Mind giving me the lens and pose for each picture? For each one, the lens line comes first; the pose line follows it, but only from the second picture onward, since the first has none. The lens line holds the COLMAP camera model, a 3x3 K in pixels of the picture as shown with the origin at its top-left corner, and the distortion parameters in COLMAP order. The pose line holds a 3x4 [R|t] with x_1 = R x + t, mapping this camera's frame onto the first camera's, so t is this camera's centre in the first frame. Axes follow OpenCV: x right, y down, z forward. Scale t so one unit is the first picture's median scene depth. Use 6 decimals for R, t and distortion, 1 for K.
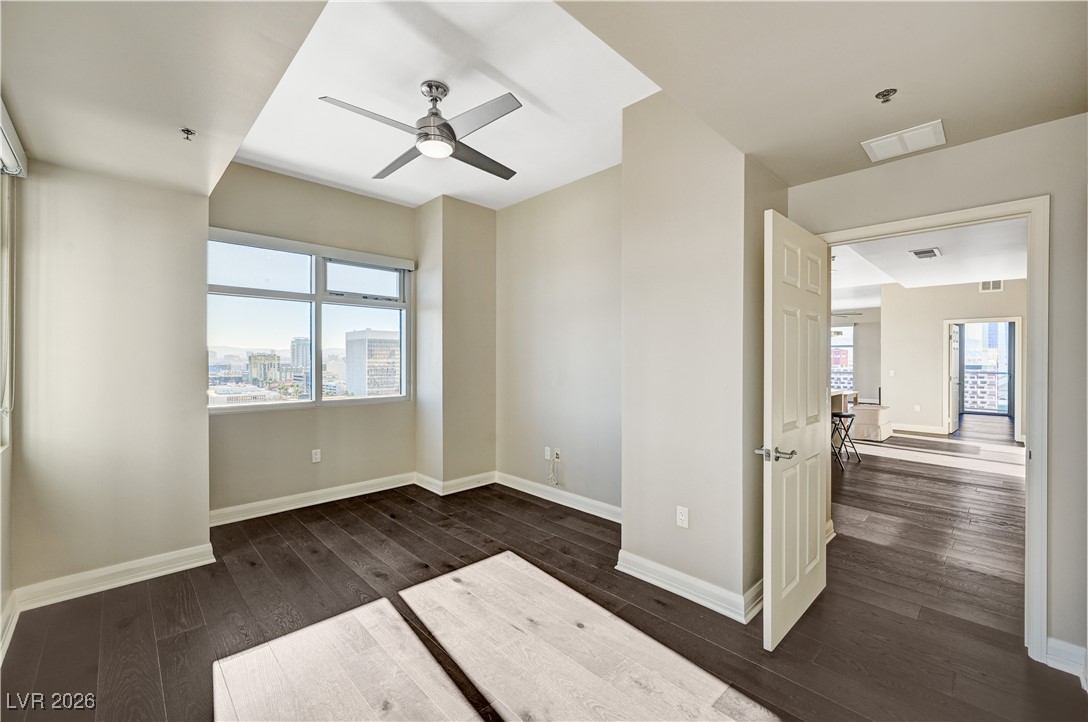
lens RADIAL K [[447.2, 0, 558.6], [0, 447.2, 361.4], [0, 0, 1]] dist [0.000019, -0.000012]
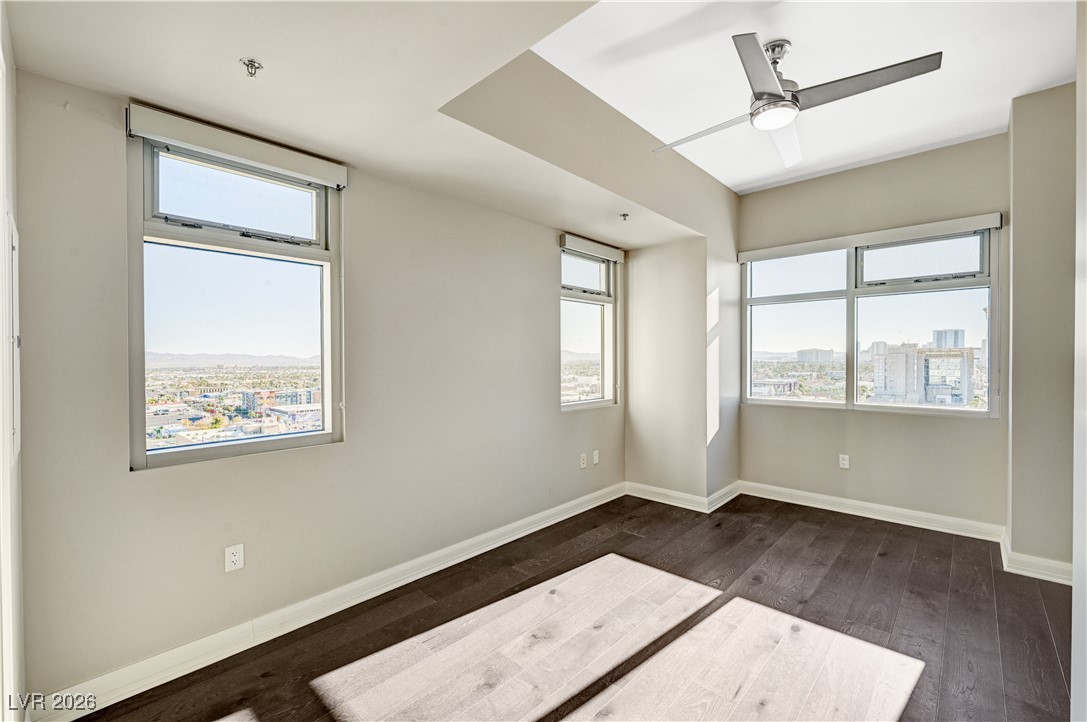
lens RADIAL K [[453.7, 0, 543.5], [0, 453.7, 361.0], [0, 0, 1]] dist [-0.000379, -0.000072]
pose [[0.031655, 0.003943, -0.999491, 0.447404], [-0.000742, 0.999992, 0.003921, -0.003784], [0.999499, 0.000617, 0.031658, 0.388219]]
